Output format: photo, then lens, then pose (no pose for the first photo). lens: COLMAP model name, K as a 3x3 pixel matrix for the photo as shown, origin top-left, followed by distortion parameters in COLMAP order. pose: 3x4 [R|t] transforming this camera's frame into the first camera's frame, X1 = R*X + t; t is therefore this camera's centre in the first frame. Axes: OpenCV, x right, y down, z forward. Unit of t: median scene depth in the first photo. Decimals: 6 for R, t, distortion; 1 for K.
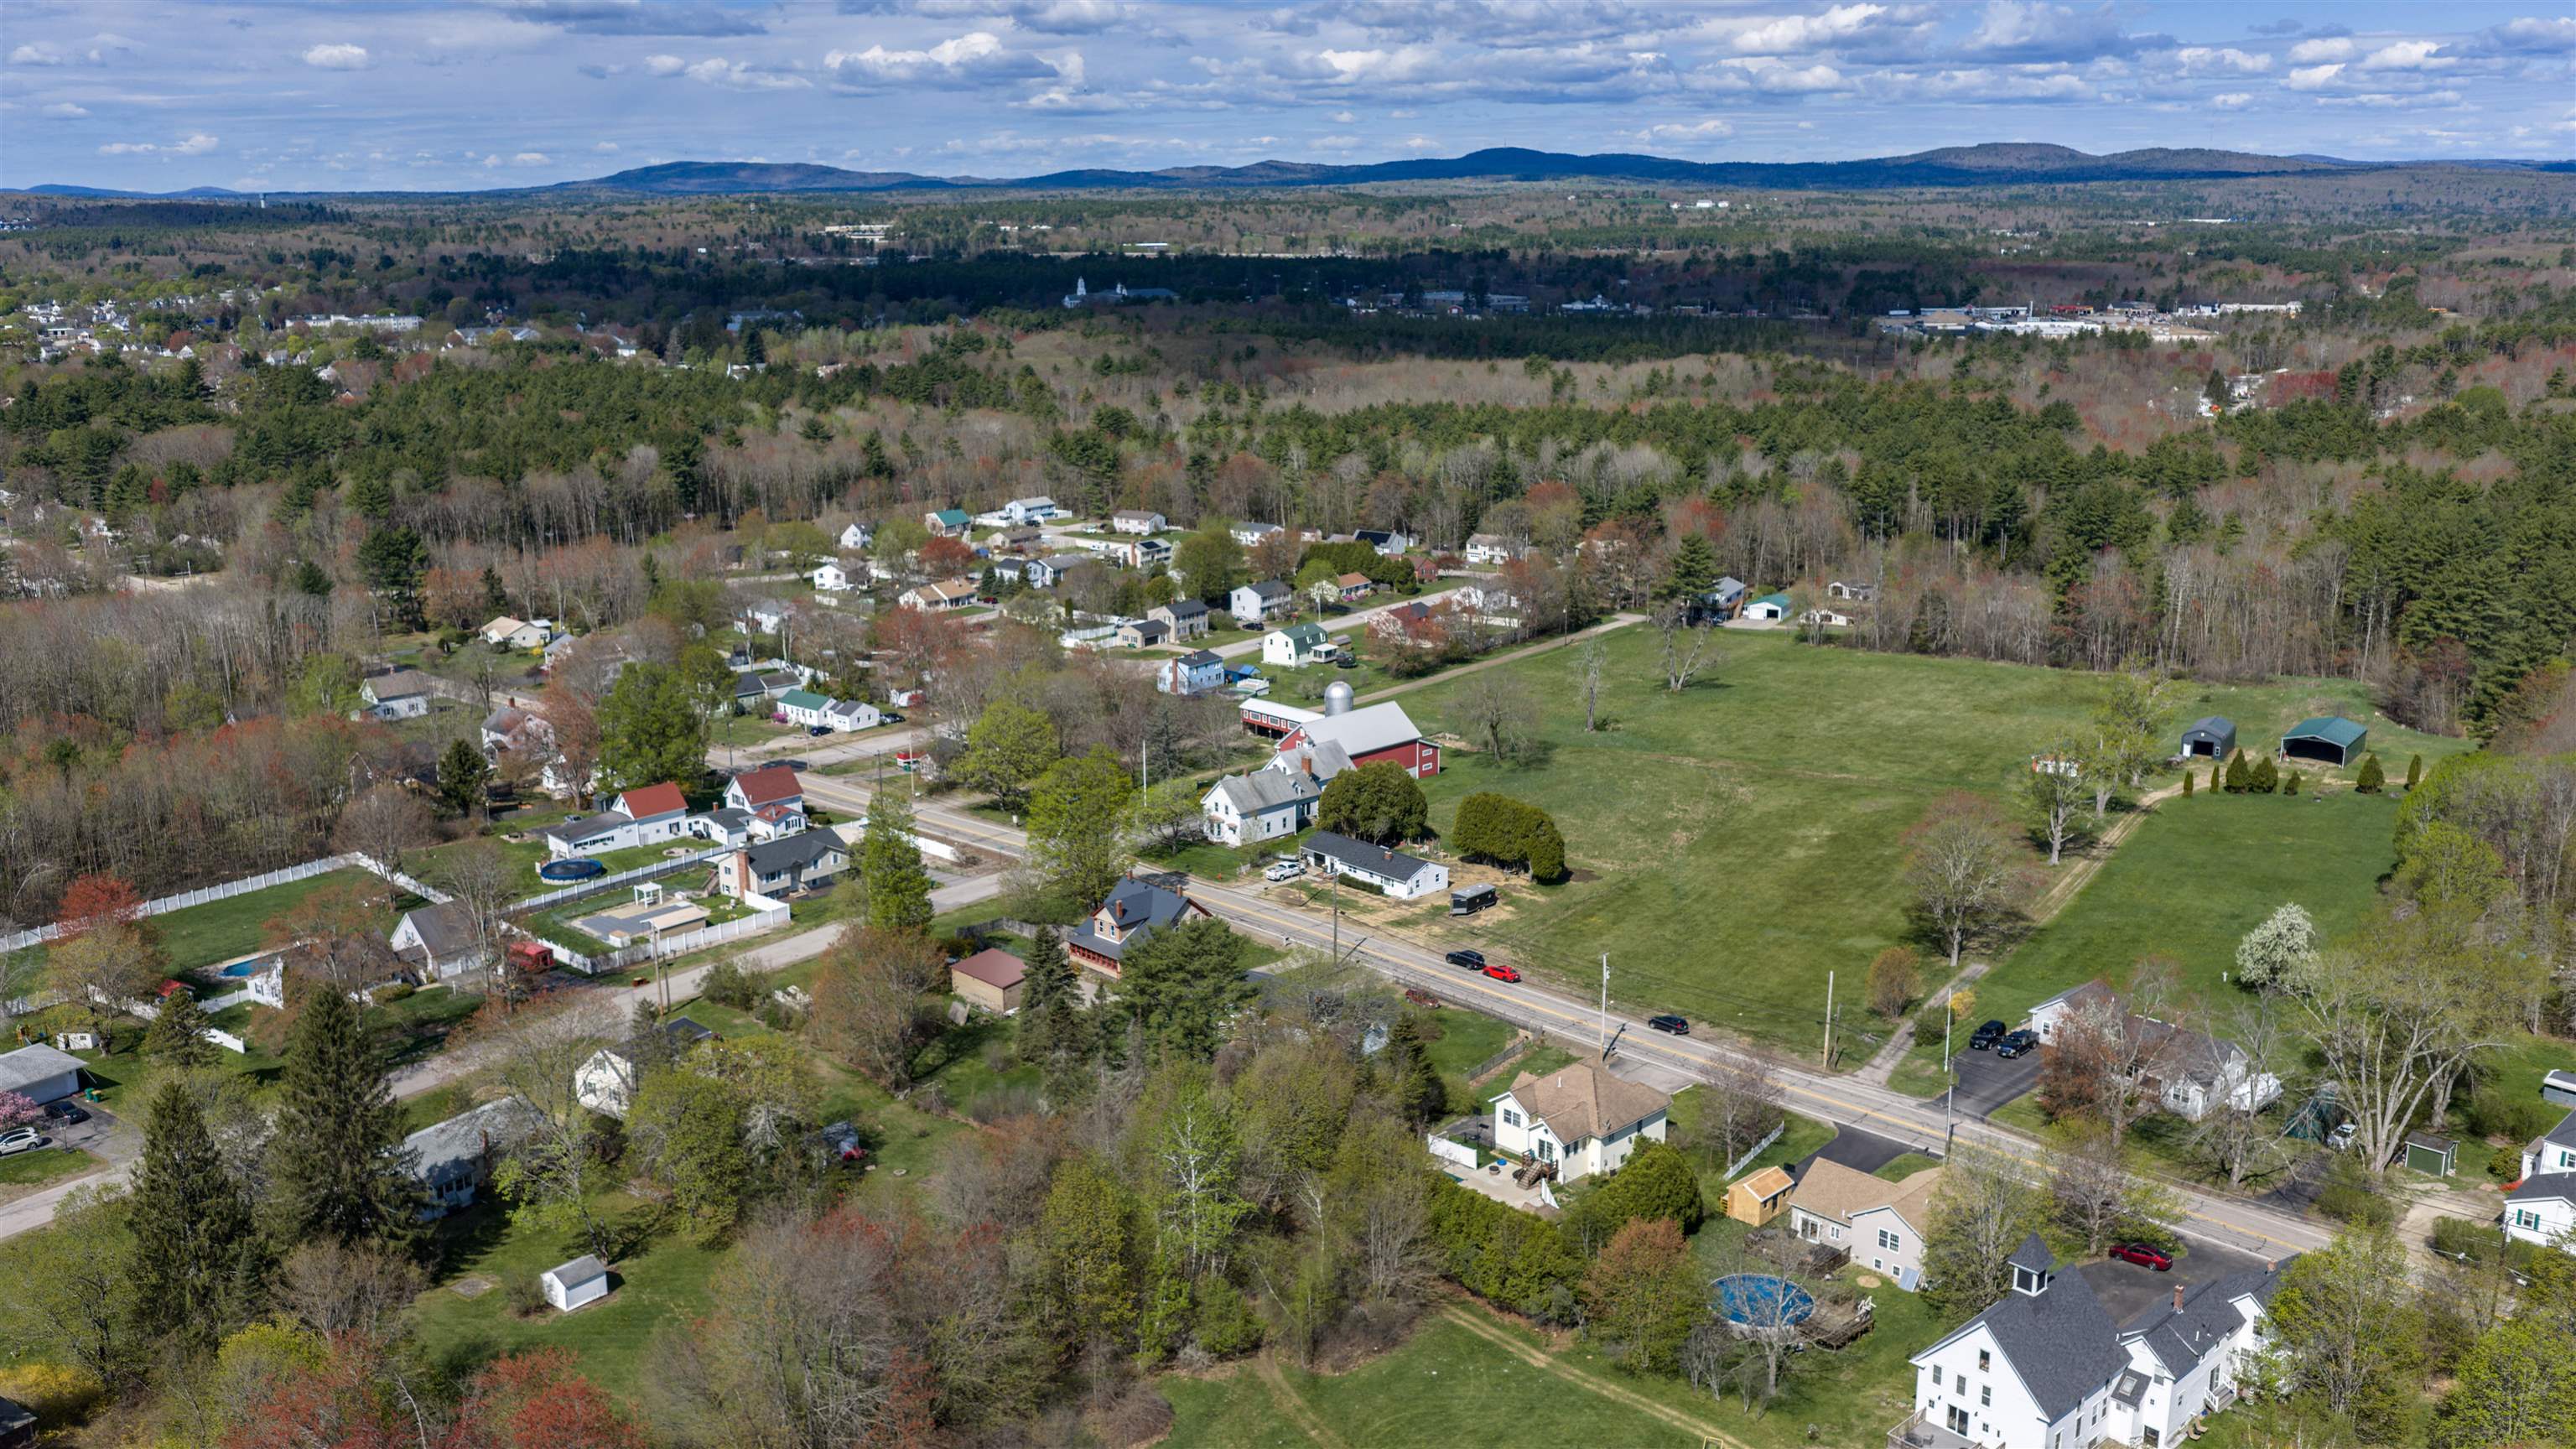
lens RADIAL K [[2154.0, 0, 1288.0], [0, 2154.0, 724.5], [0, 0, 1]] dist [0.038879, -0.081813]
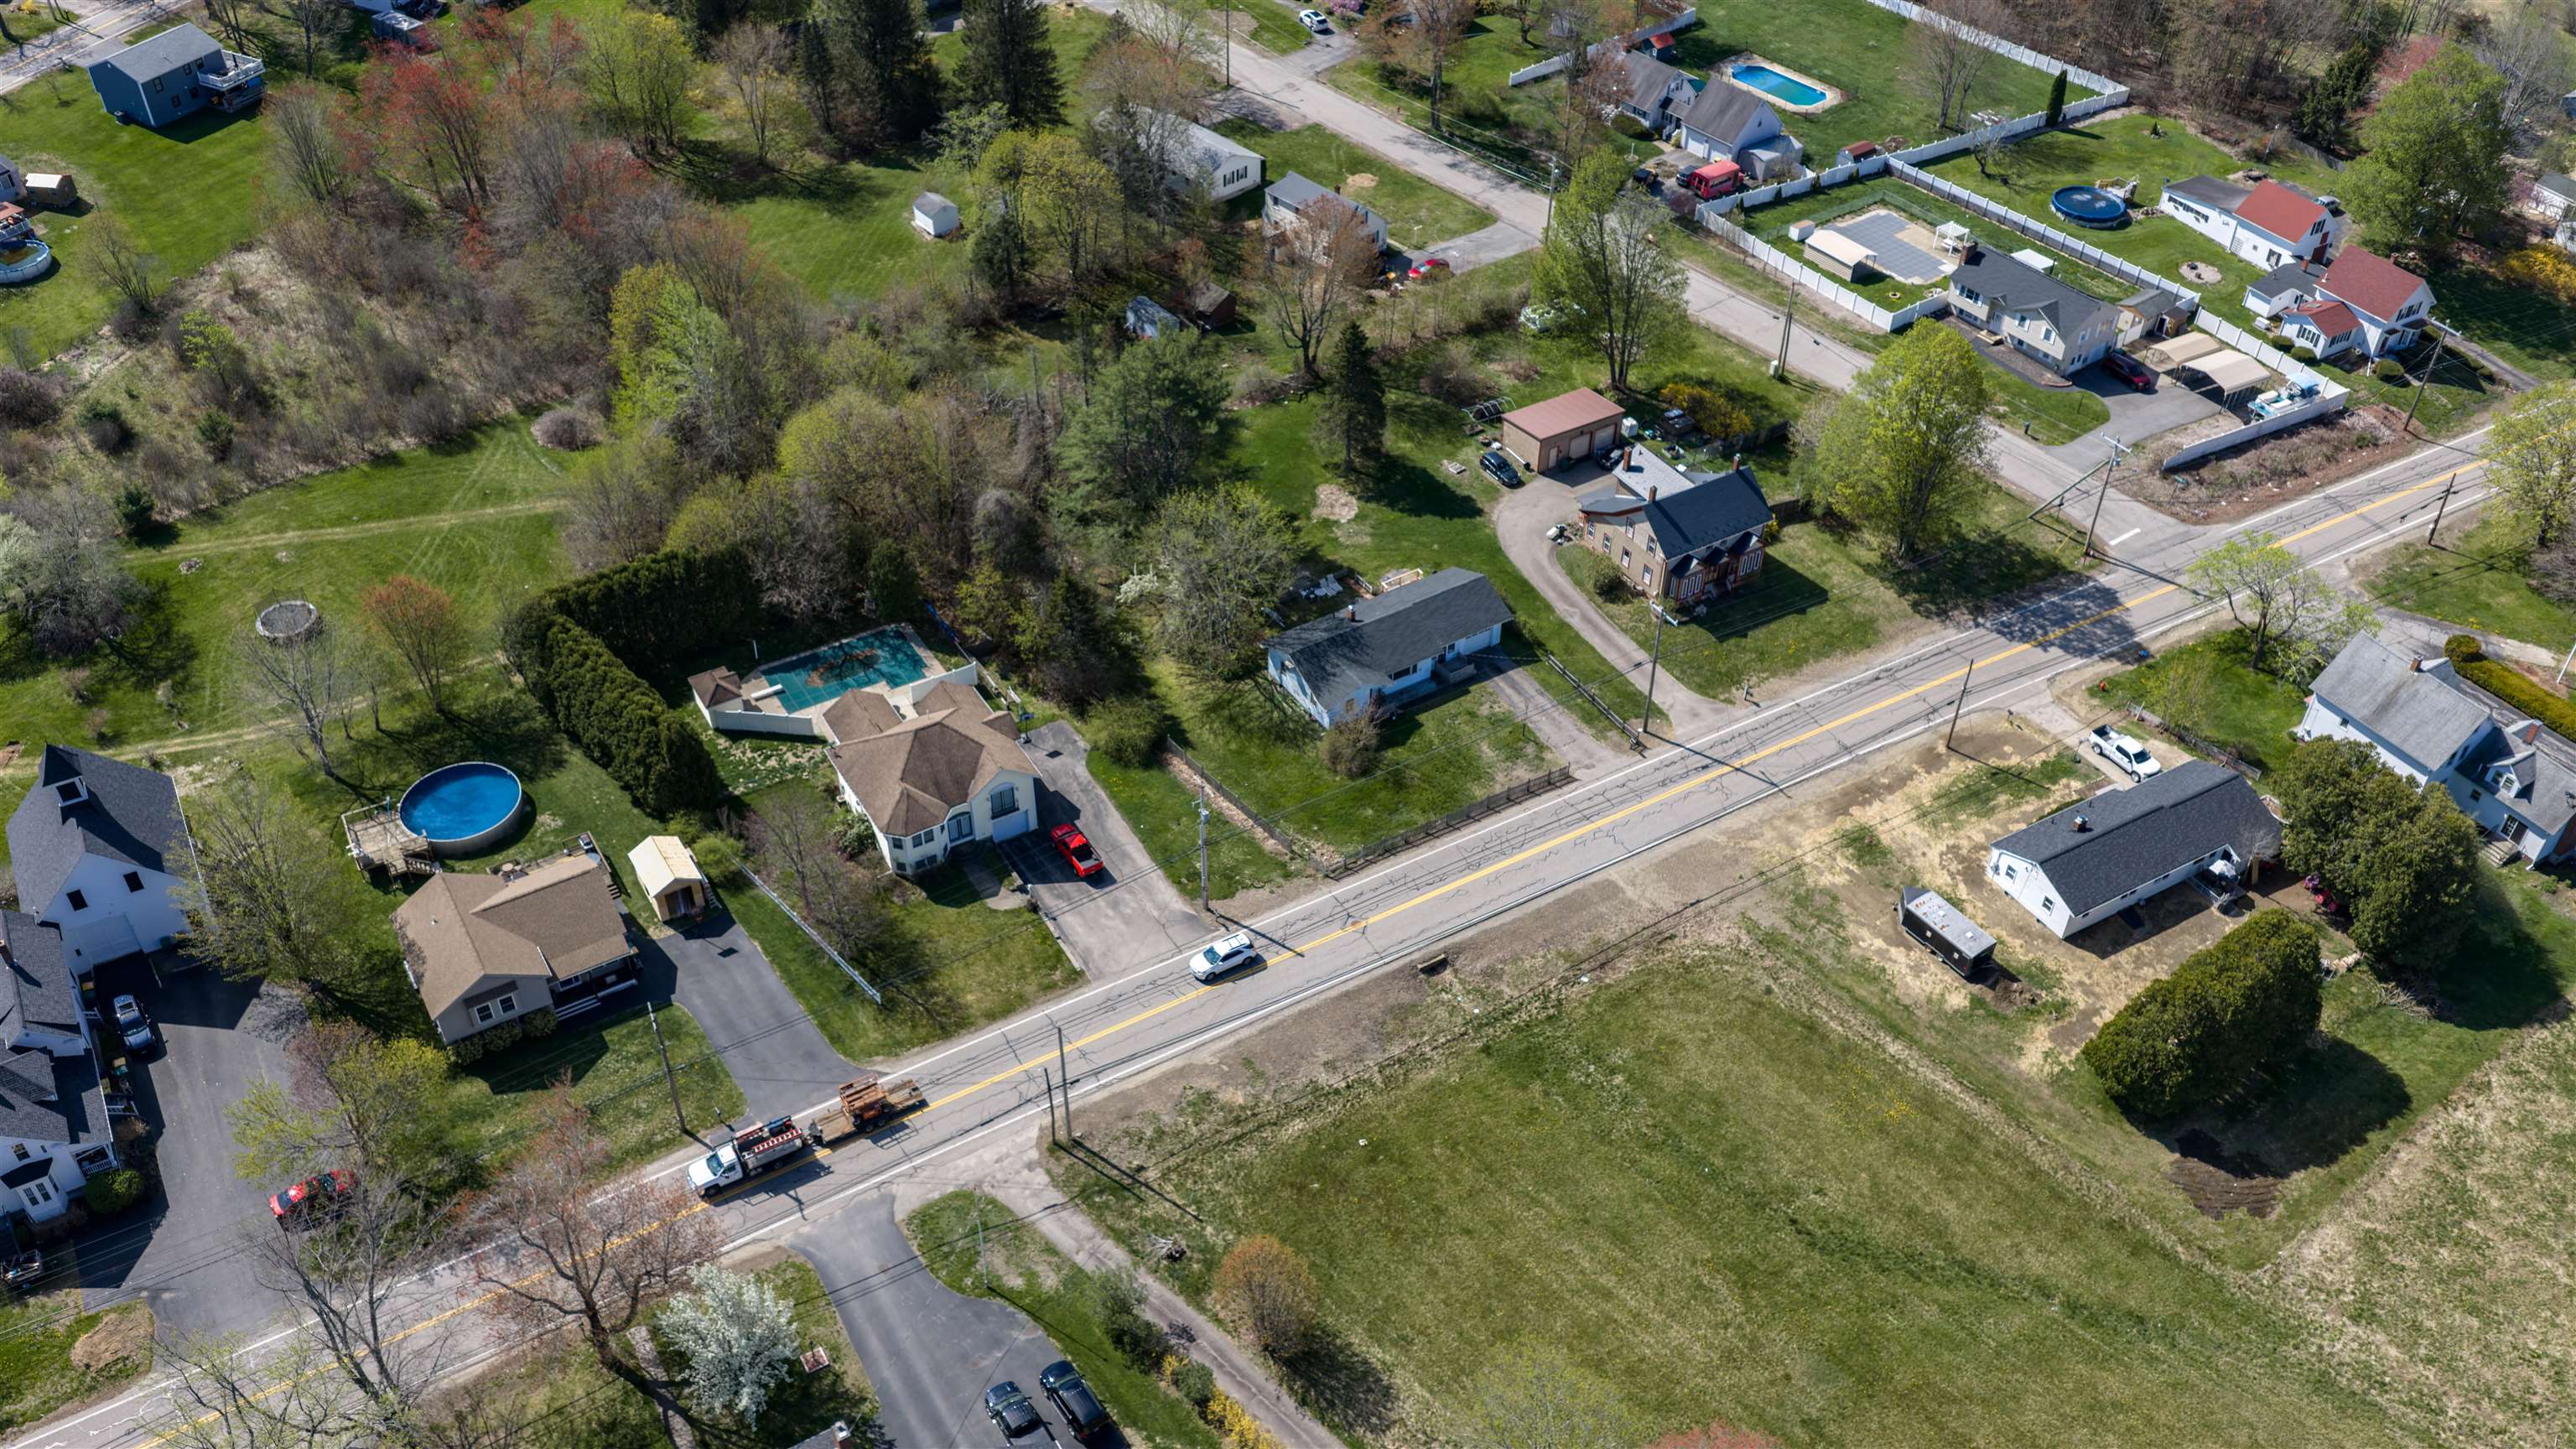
lens RADIAL K [[2128.6, 0, 1292.8], [0, 2128.6, 734.6], [0, 0, 1]] dist [0.029017, -0.060680]
pose [[-0.217982, 0.637372, -0.739081, 0.290639], [-0.244047, 0.697635, 0.673607, -0.166252], [0.944947, 0.327205, 0.003476, 0.482458]]
